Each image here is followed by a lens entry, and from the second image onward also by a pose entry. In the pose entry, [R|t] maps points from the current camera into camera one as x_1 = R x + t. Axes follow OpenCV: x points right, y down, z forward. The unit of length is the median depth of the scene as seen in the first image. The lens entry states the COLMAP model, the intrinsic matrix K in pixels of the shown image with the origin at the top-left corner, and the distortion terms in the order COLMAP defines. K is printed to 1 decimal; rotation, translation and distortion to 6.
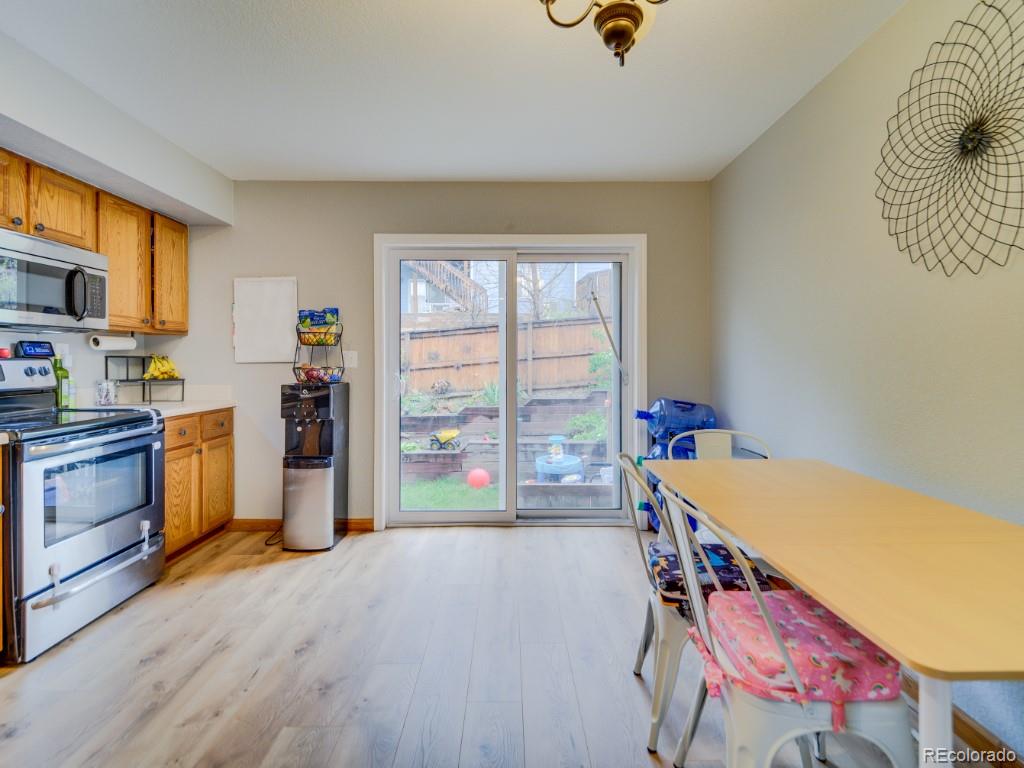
lens RADIAL K [[474.2, 0, 514.3], [0, 474.2, 363.5], [0, 0, 1]] dist [0.013692, -0.012022]
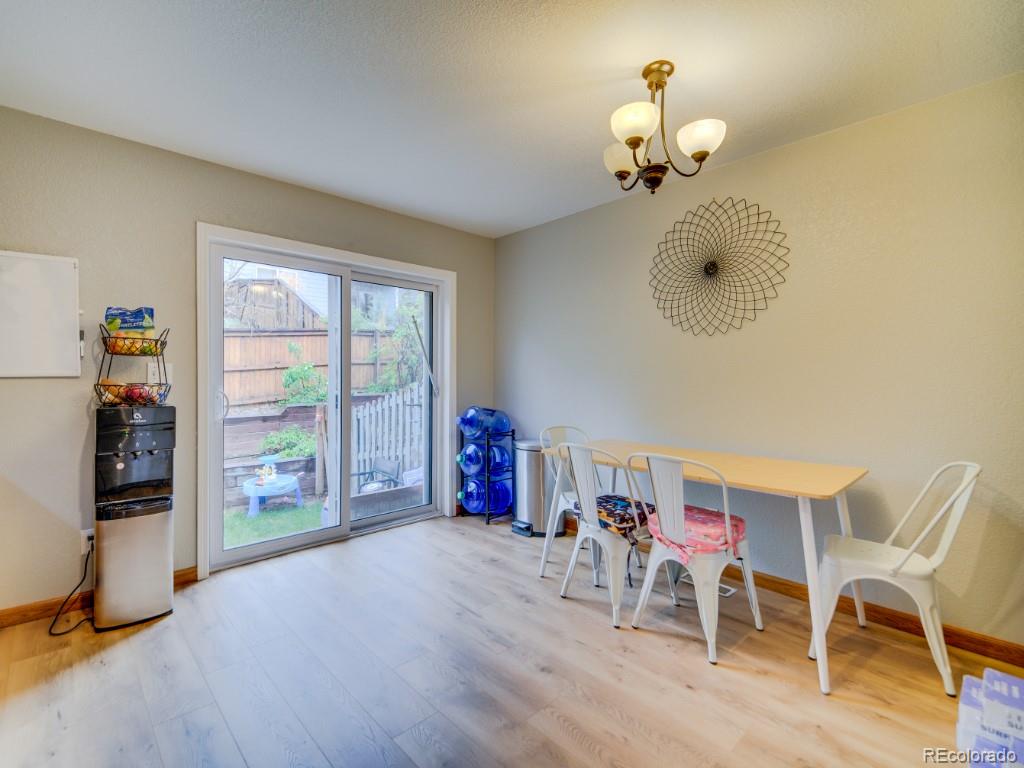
lens RADIAL K [[465.2, 0, 489.5], [0, 465.2, 380.9], [0, 0, 1]] dist [0.002506, -0.000460]
pose [[0.752721, -0.001318, 0.658339, -0.446982], [-0.003180, 0.999979, 0.005638, -0.002496], [-0.658332, -0.006337, 0.752701, 0.054554]]
